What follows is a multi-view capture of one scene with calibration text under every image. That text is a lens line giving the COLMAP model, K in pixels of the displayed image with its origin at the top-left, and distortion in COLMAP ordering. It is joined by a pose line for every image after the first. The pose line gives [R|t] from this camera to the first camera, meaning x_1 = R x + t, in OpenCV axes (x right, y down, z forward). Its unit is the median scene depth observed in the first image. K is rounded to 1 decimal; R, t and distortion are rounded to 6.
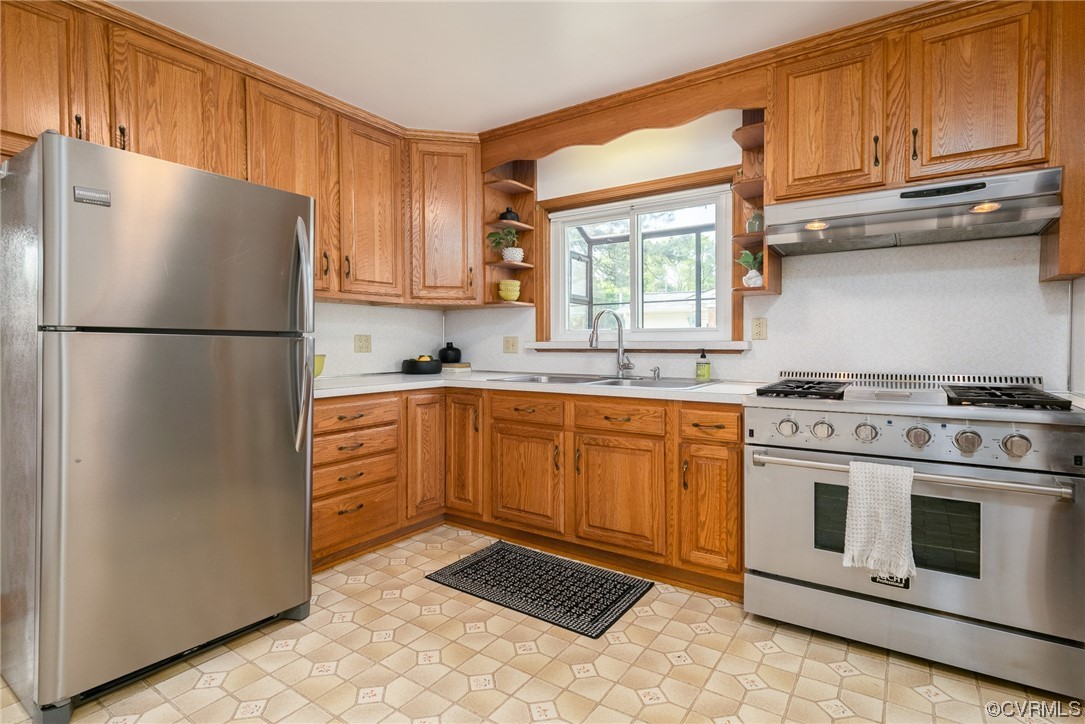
lens RADIAL K [[460.7, 0, 544.8], [0, 460.7, 348.9], [0, 0, 1]] dist [-0.003082, -0.000182]
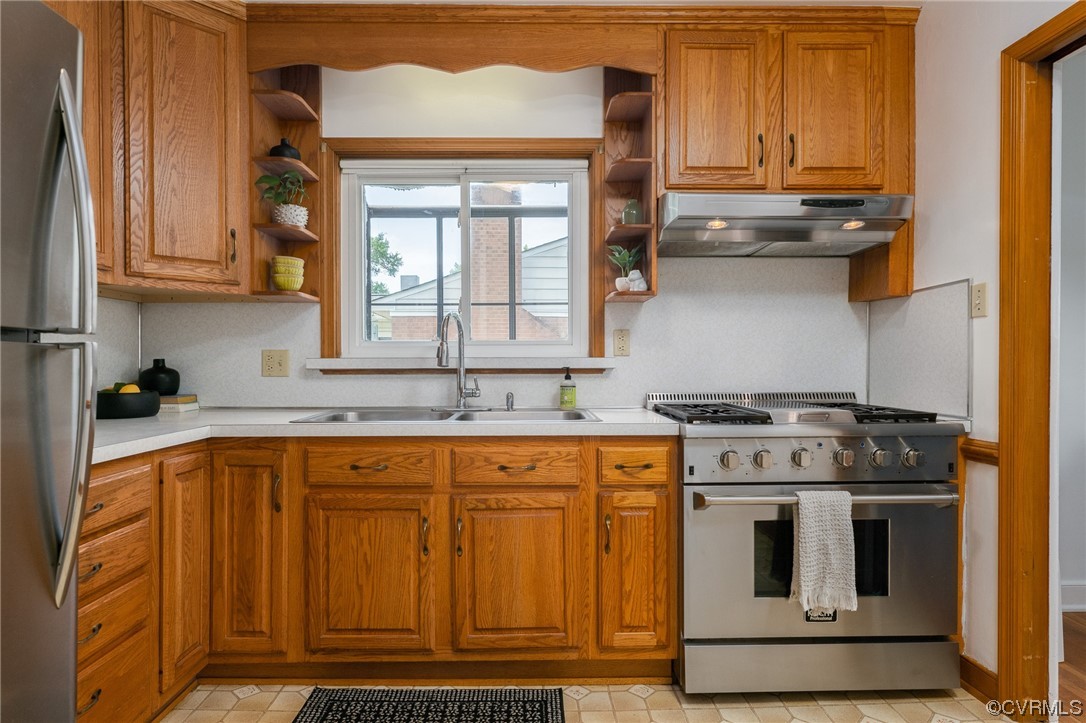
lens RADIAL K [[617.3, 0, 527.2], [0, 617.3, 363.4], [0, 0, 1]] dist [-0.002253, -0.001164]
pose [[0.858547, -0.002474, 0.512728, -0.265436], [0.007283, 0.999946, -0.007370, 0.000221], [-0.512683, 0.010062, 0.858519, 0.158351]]
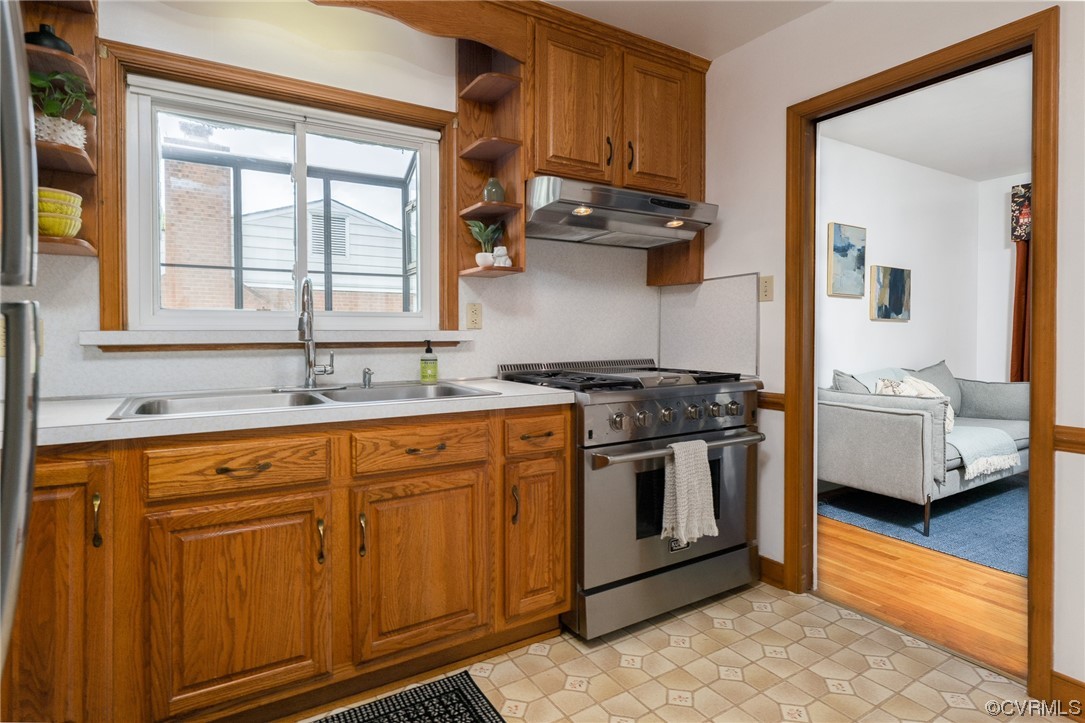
lens RADIAL K [[559.4, 0, 546.0], [0, 559.4, 337.5], [0, 0, 1]] dist [-0.000402, 0.000155]
pose [[0.476930, -0.007960, 0.878905, -0.401317], [0.012747, 0.999916, 0.002140, -0.005182], [-0.878849, 0.010183, 0.476992, 0.424155]]
